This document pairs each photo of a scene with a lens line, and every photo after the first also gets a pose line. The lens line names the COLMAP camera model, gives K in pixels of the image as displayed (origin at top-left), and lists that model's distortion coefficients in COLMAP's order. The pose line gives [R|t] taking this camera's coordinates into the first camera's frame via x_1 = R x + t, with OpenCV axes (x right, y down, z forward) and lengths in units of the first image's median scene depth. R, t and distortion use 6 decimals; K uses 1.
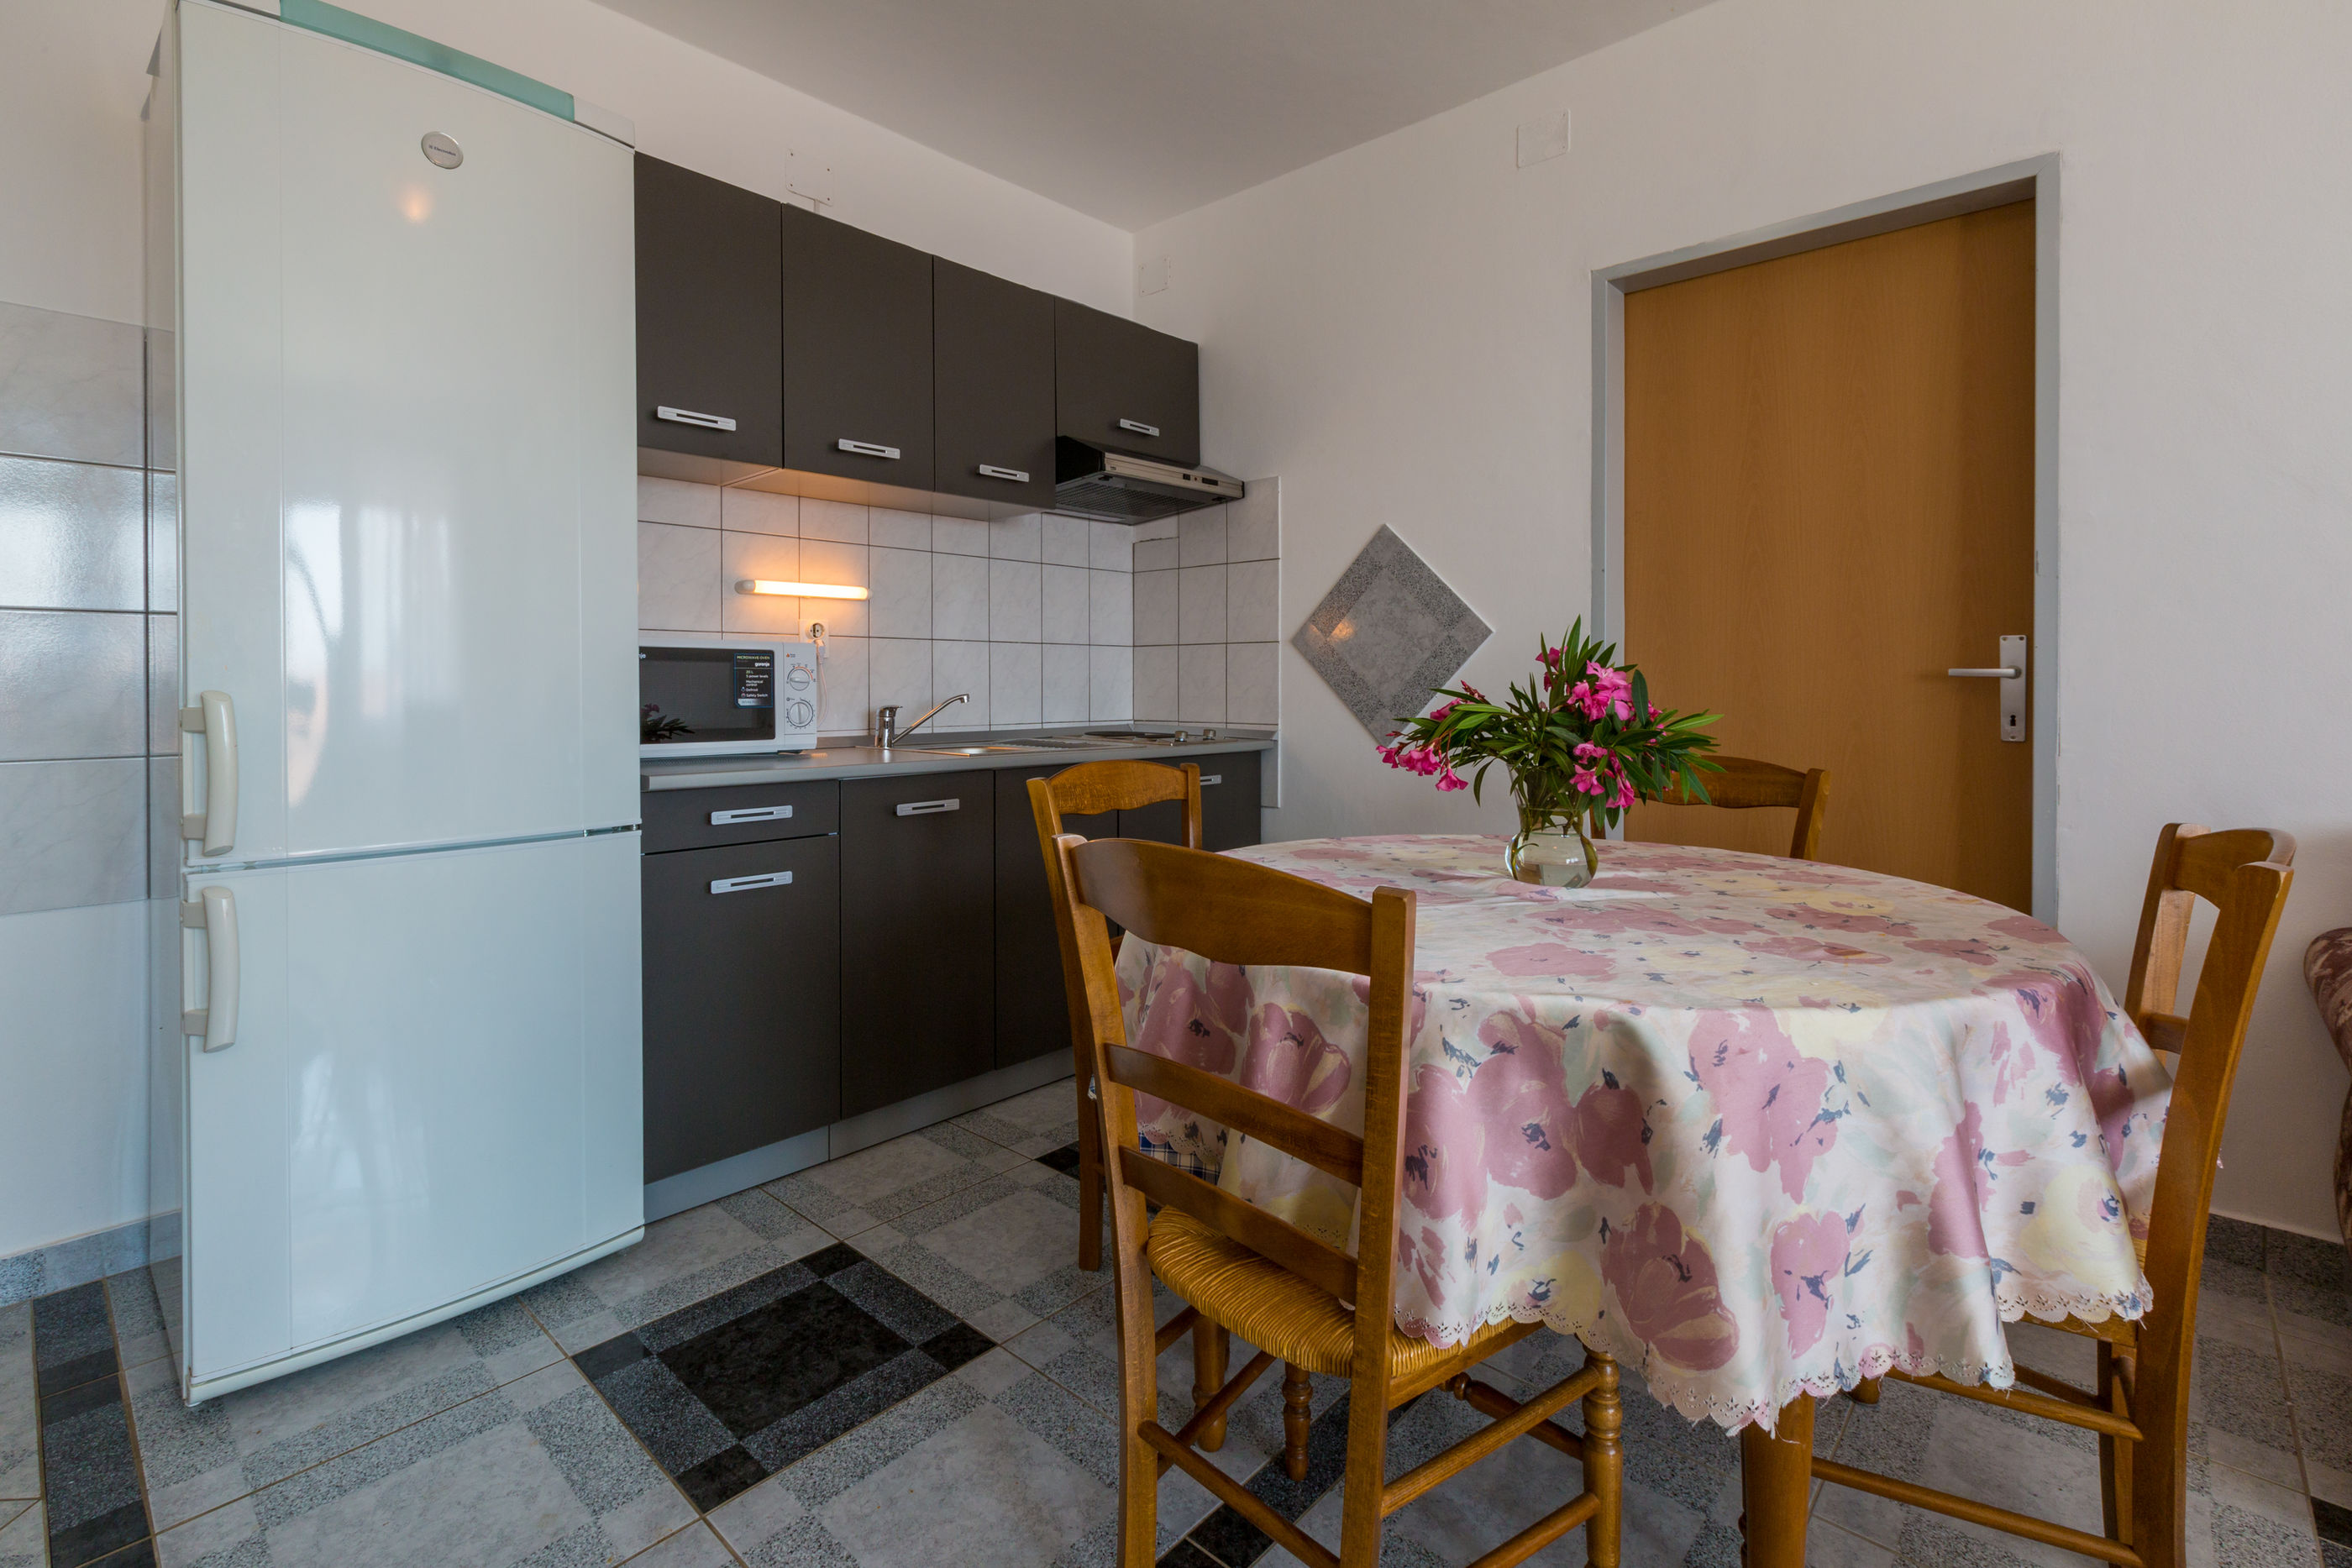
lens RADIAL K [[1067.7, 0, 1173.9], [0, 1067.7, 696.5], [0, 0, 1]] dist [-0.006952, -0.000128]
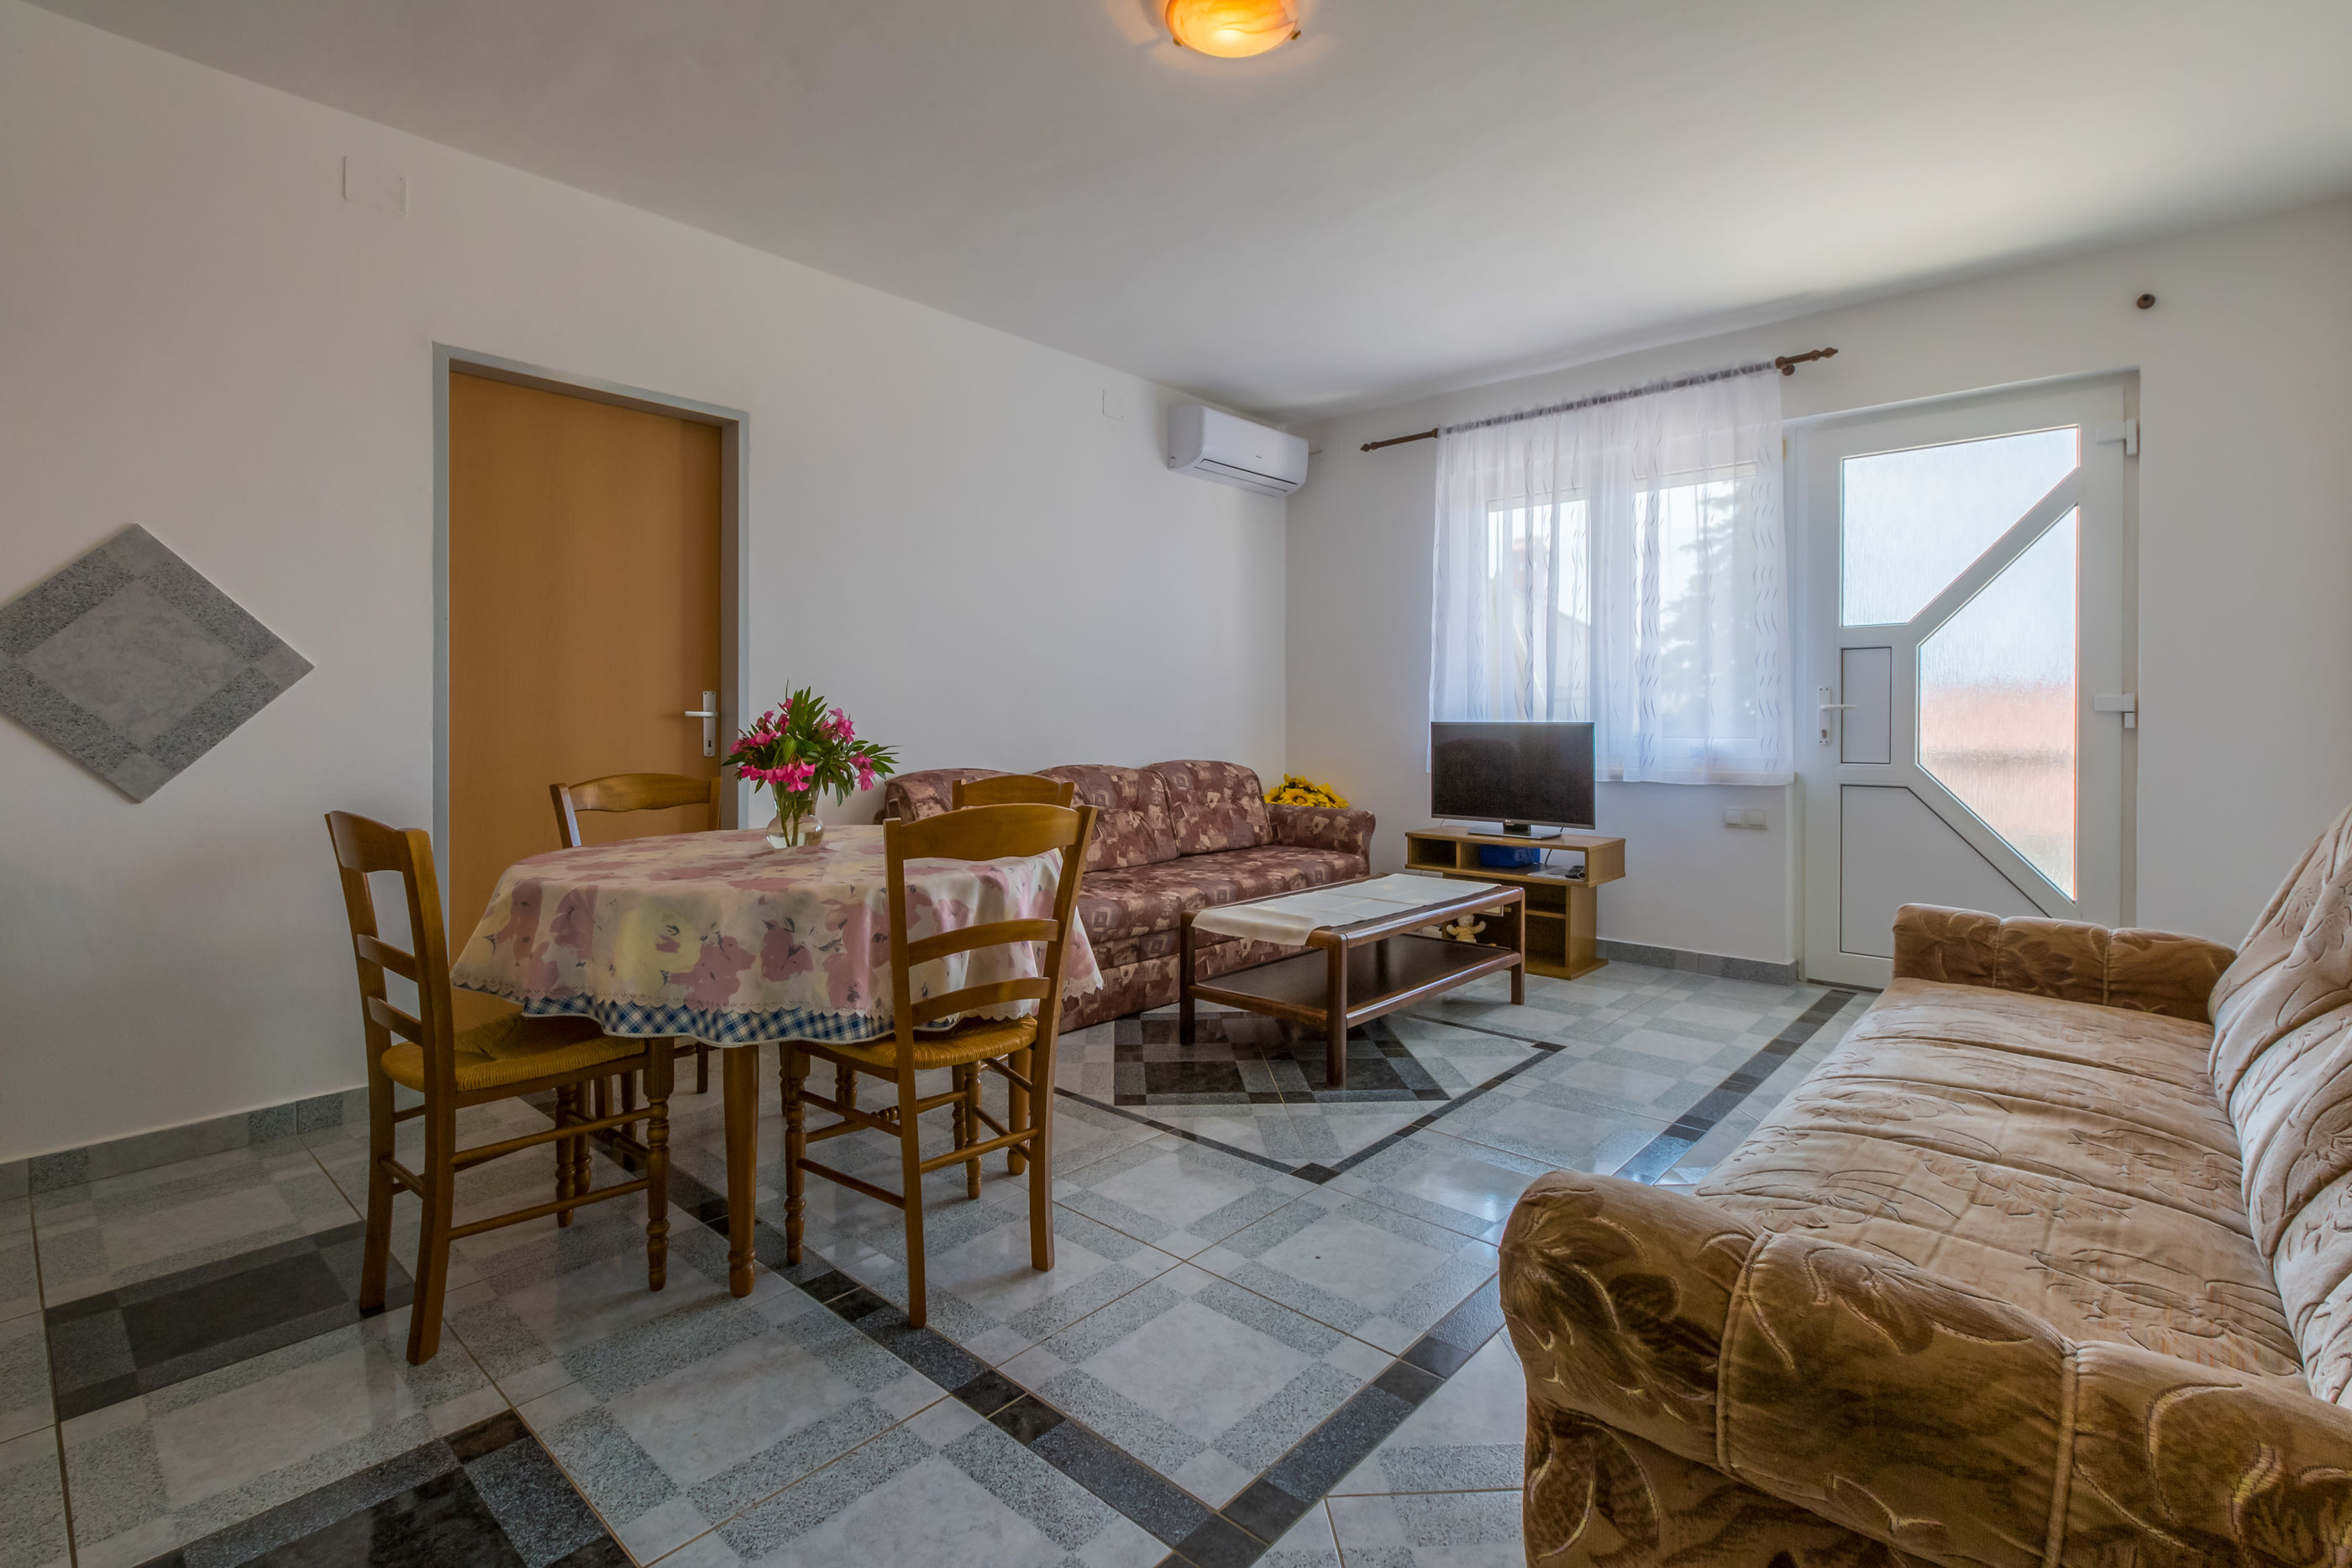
lens RADIAL K [[1081.1, 0, 1188.8], [0, 1081.1, 722.0], [0, 0, 1]] dist [0.000202, 0.000016]
pose [[-0.015687, -0.004575, 0.999866, -0.749731], [0.008489, 0.999953, 0.004708, -0.010402], [-0.999841, 0.008562, -0.015648, 0.254799]]
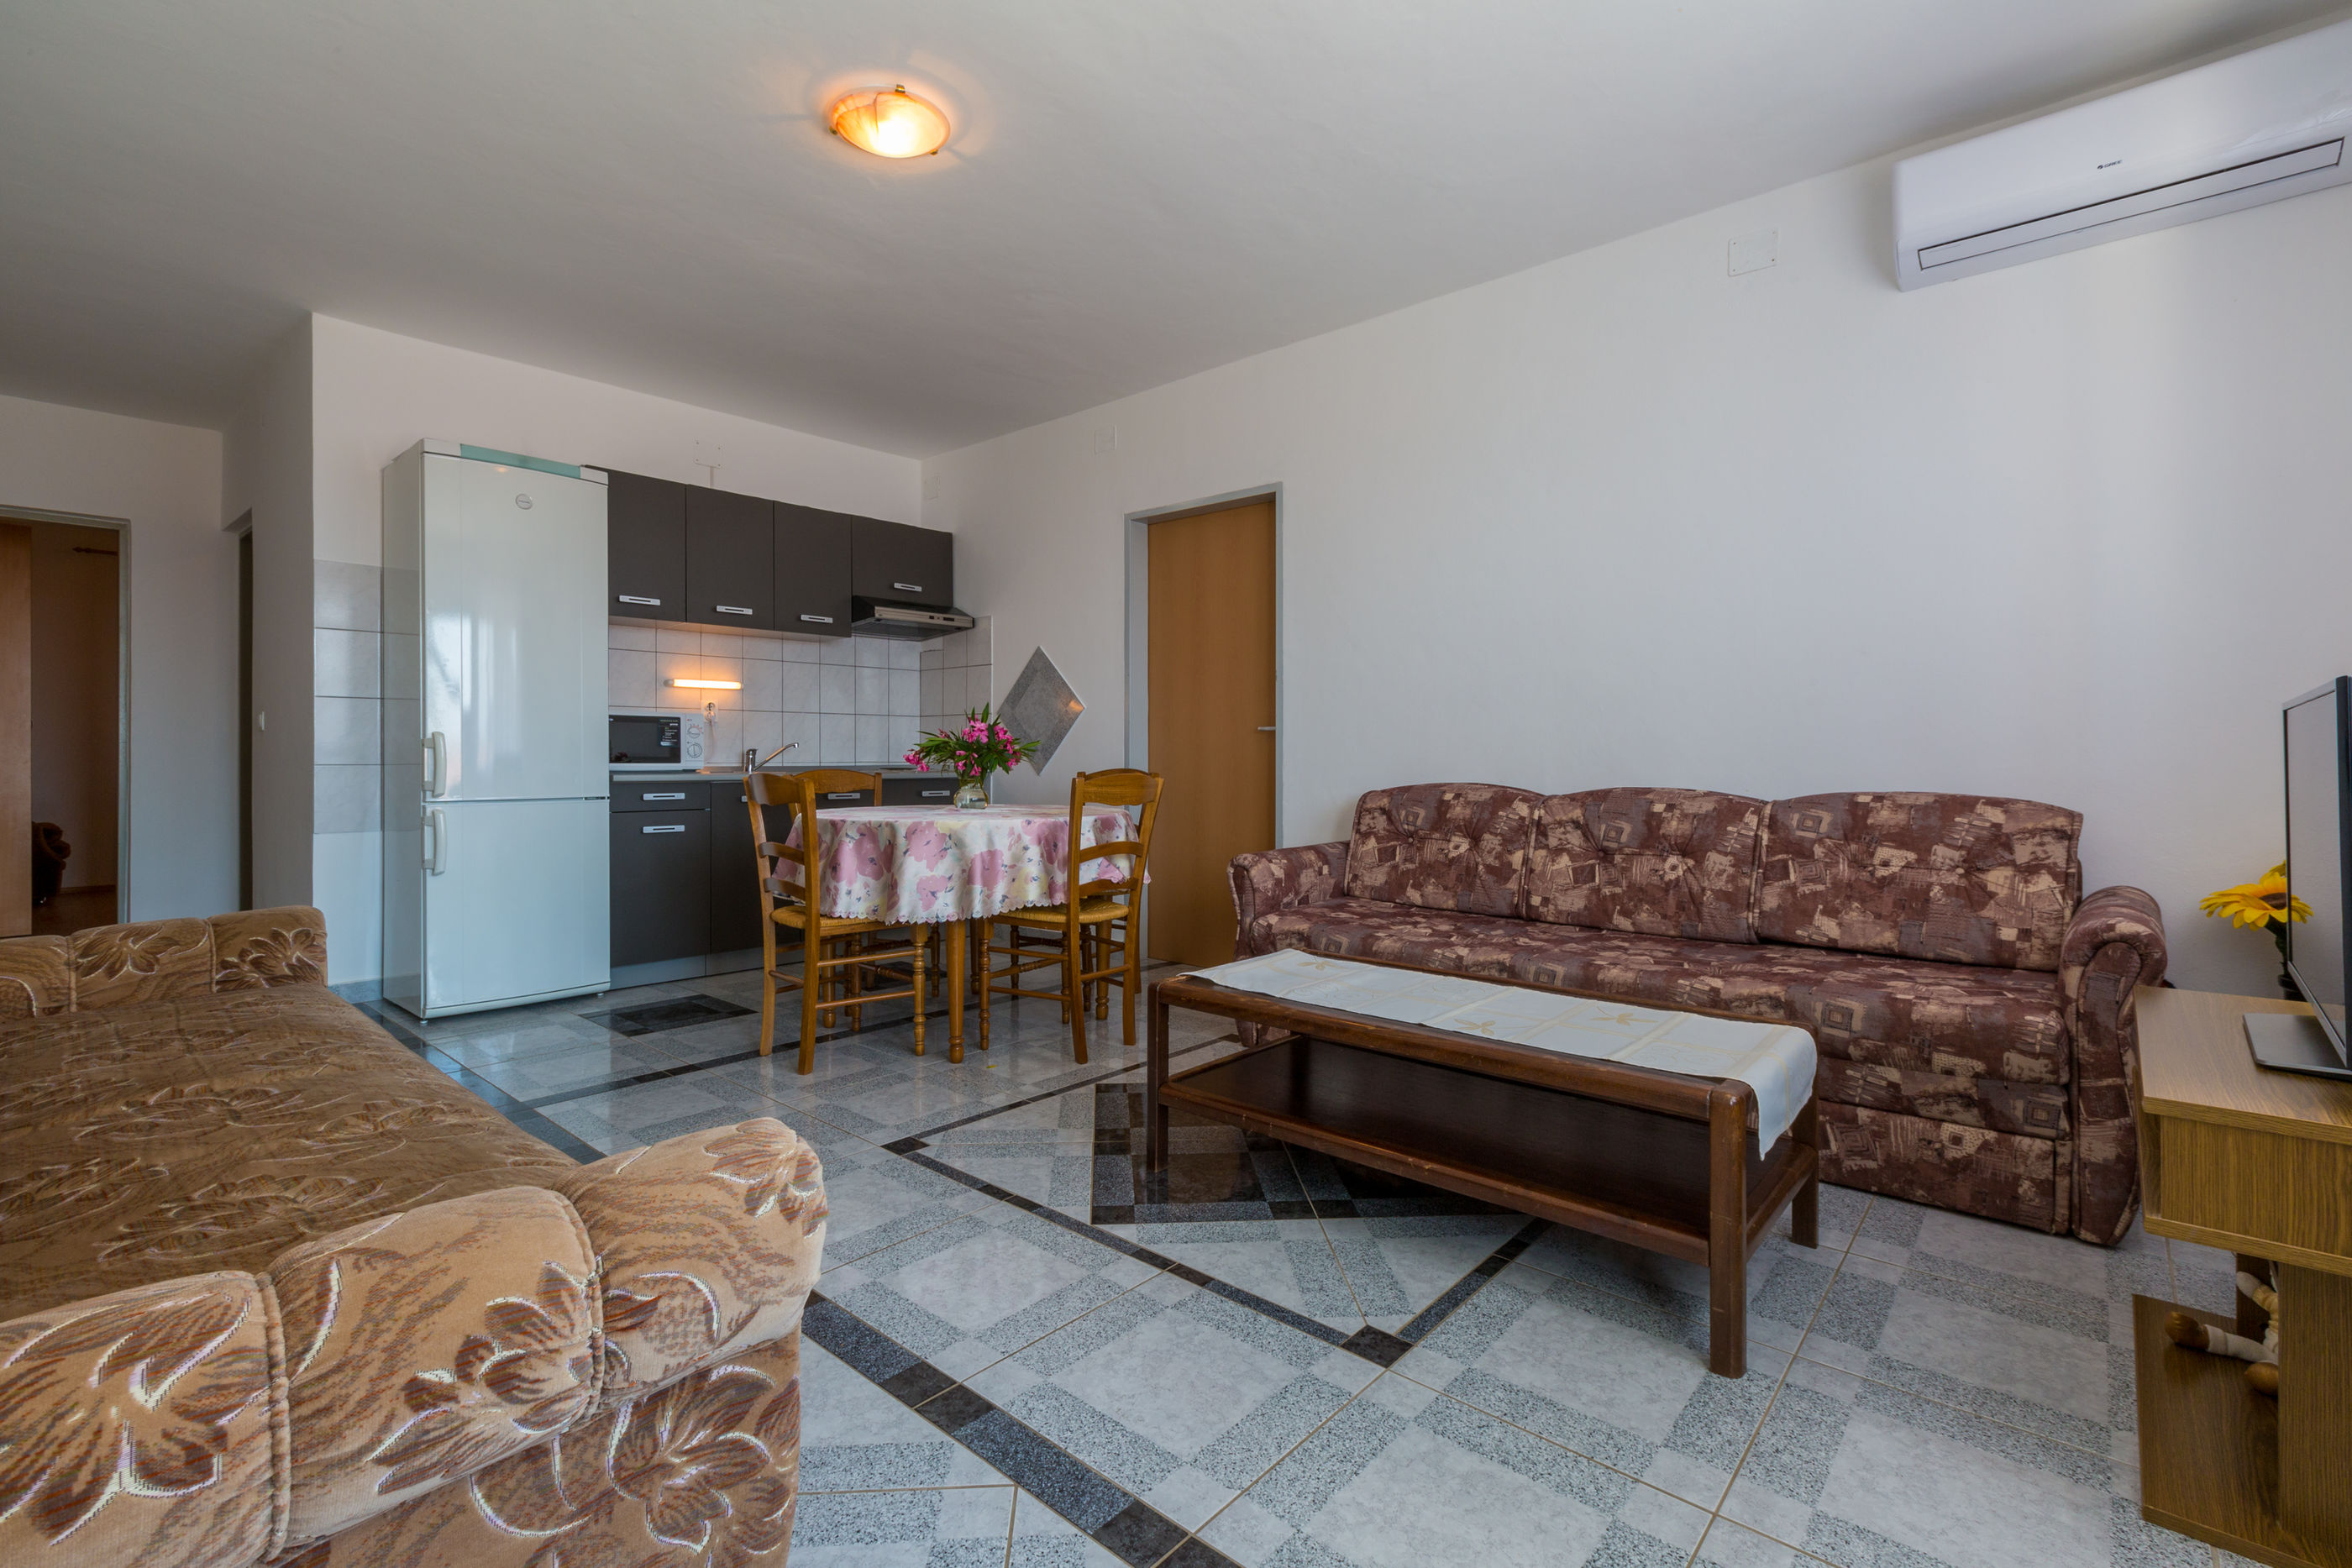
lens RADIAL K [[1063.0, 0, 1175.7], [0, 1063.0, 767.8], [0, 0, 1]] dist [-0.013586, -0.000282]
pose [[0.999912, 0.001210, 0.013180, 0.470225], [-0.001200, 0.999999, -0.000741, 0.046104], [-0.013180, 0.000725, 0.999913, -0.881386]]
